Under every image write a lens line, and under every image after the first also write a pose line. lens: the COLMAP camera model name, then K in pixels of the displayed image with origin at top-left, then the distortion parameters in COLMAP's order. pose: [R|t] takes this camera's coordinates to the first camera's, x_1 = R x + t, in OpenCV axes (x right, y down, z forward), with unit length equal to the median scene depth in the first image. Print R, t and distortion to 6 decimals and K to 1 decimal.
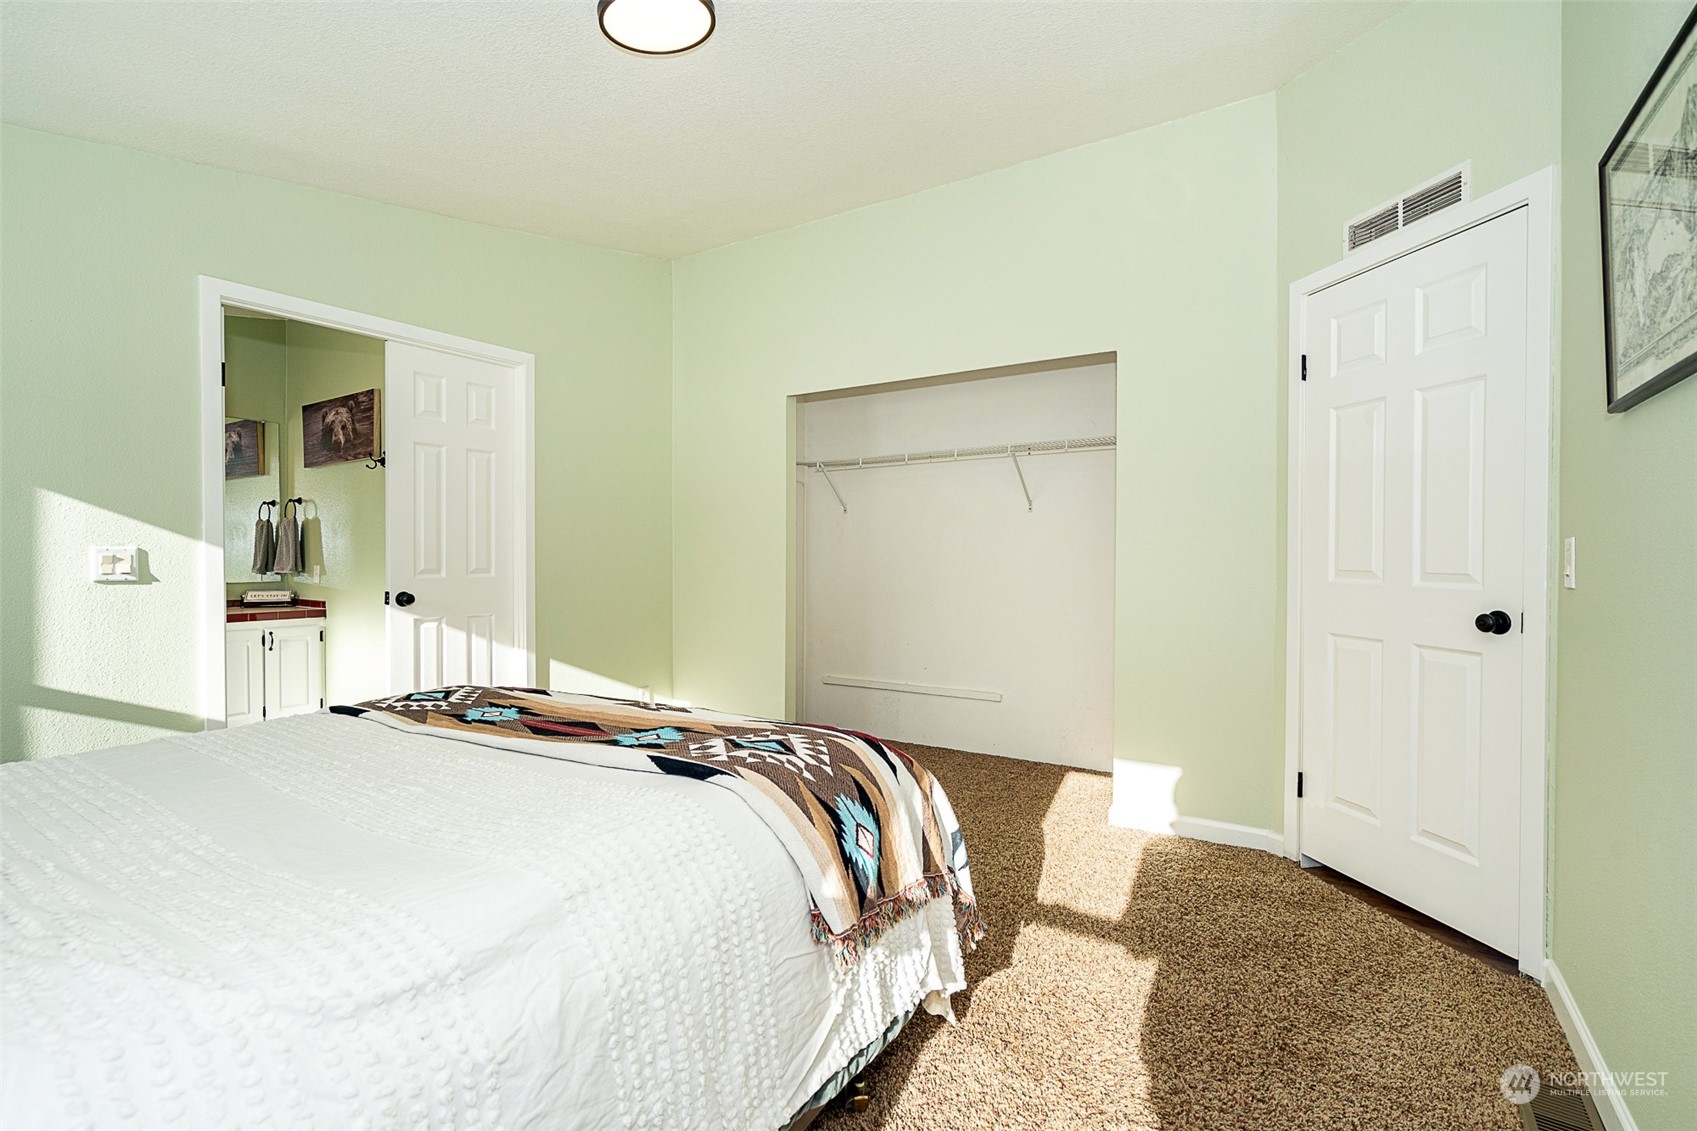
lens RADIAL K [[777.6, 0, 848.3], [0, 777.6, 563.6], [0, 0, 1]] dist [-0.010084, 0.000299]
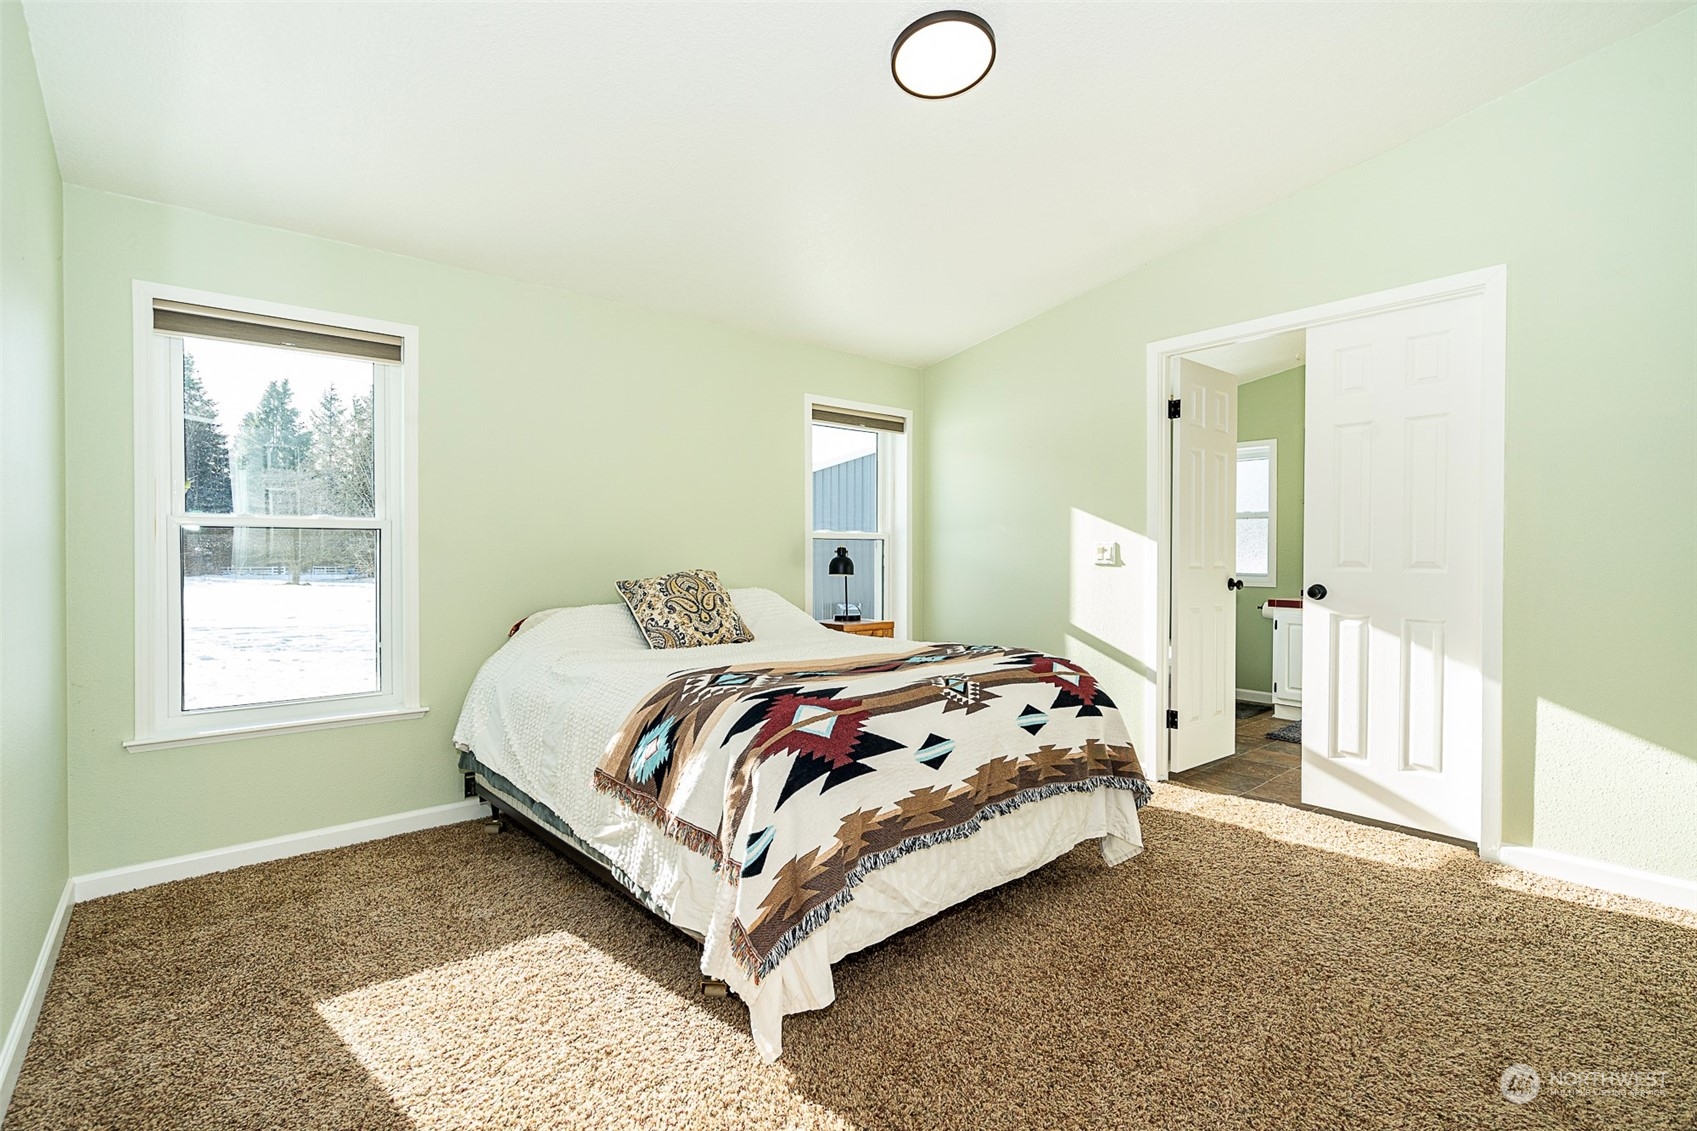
lens RADIAL K [[777.6, 0, 847.0], [0, 777.6, 560.5], [0, 0, 1]] dist [-0.010084, 0.000299]
pose [[-0.287573, 0.007332, -0.957731, 0.641762], [-0.013149, 0.999846, 0.011603, 0.003853], [0.957668, 0.015930, -0.287432, 0.896456]]
